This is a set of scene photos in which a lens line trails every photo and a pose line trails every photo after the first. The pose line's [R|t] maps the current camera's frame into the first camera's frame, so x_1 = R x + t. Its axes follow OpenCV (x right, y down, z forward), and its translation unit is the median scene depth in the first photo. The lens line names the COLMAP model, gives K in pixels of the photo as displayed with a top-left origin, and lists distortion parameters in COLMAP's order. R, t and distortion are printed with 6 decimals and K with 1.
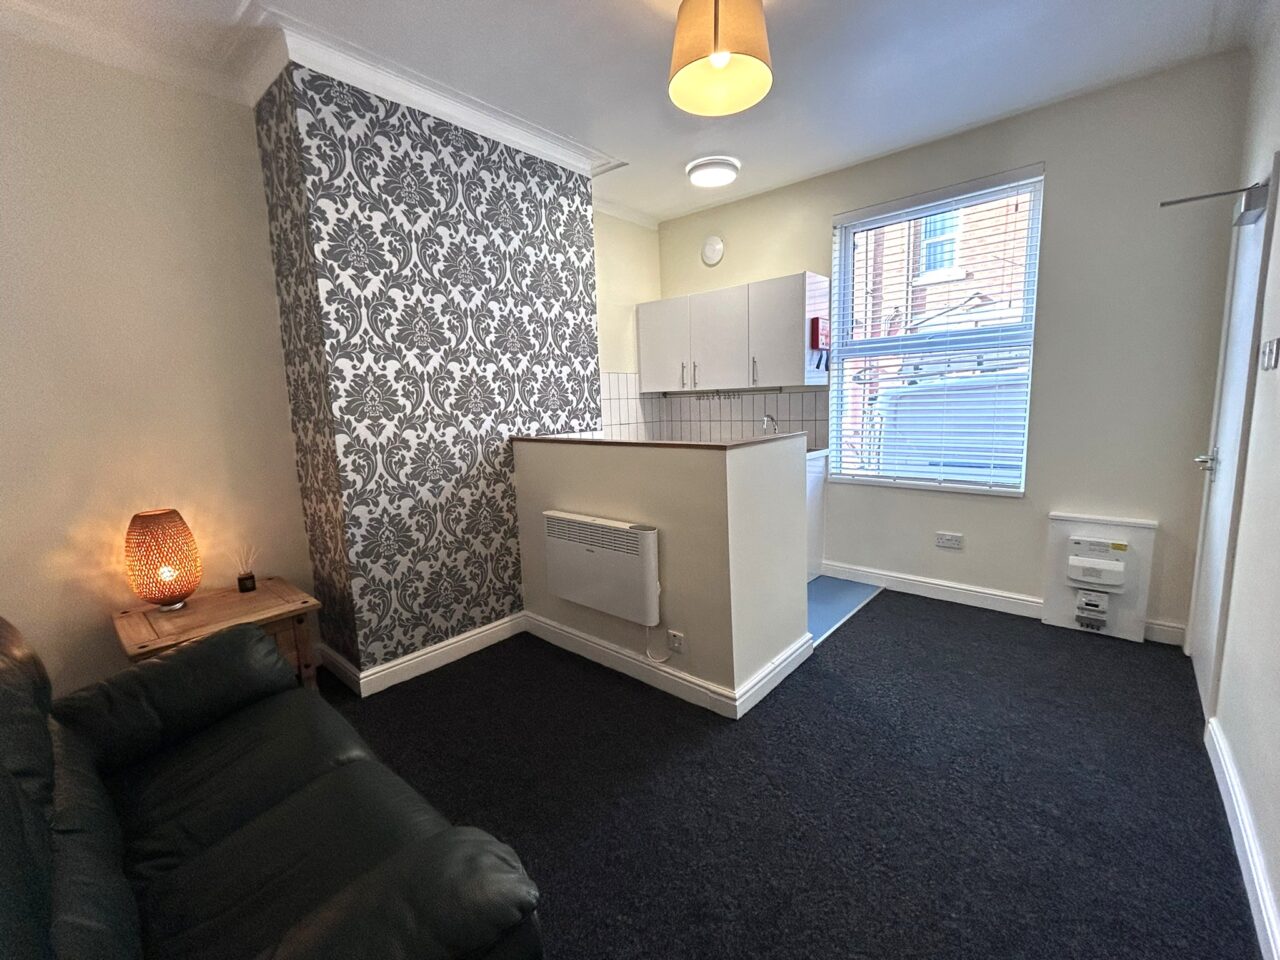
lens RADIAL K [[524.7, 0, 645.1], [0, 524.7, 474.2], [0, 0, 1]] dist [-0.003517, -0.000911]
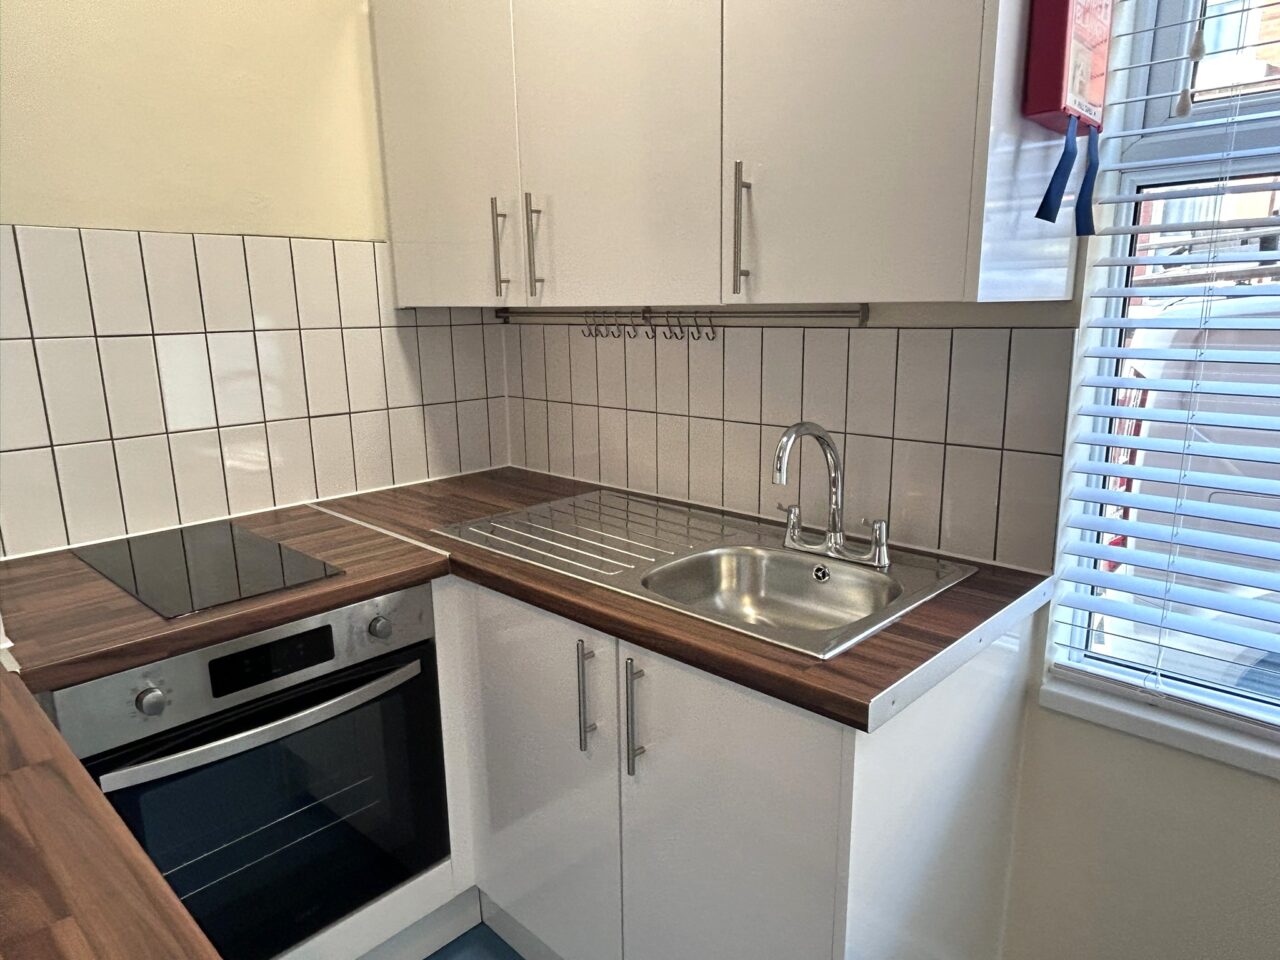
lens RADIAL K [[822.8, 0, 649.5], [0, 822.8, 484.2], [0, 0, 1]] dist [-0.007347, -0.003330]
pose [[0.999435, 0.028413, -0.017931, 0.171854], [-0.027066, 0.997085, 0.071341, -0.109420], [0.019906, -0.070815, 0.997291, 0.624572]]
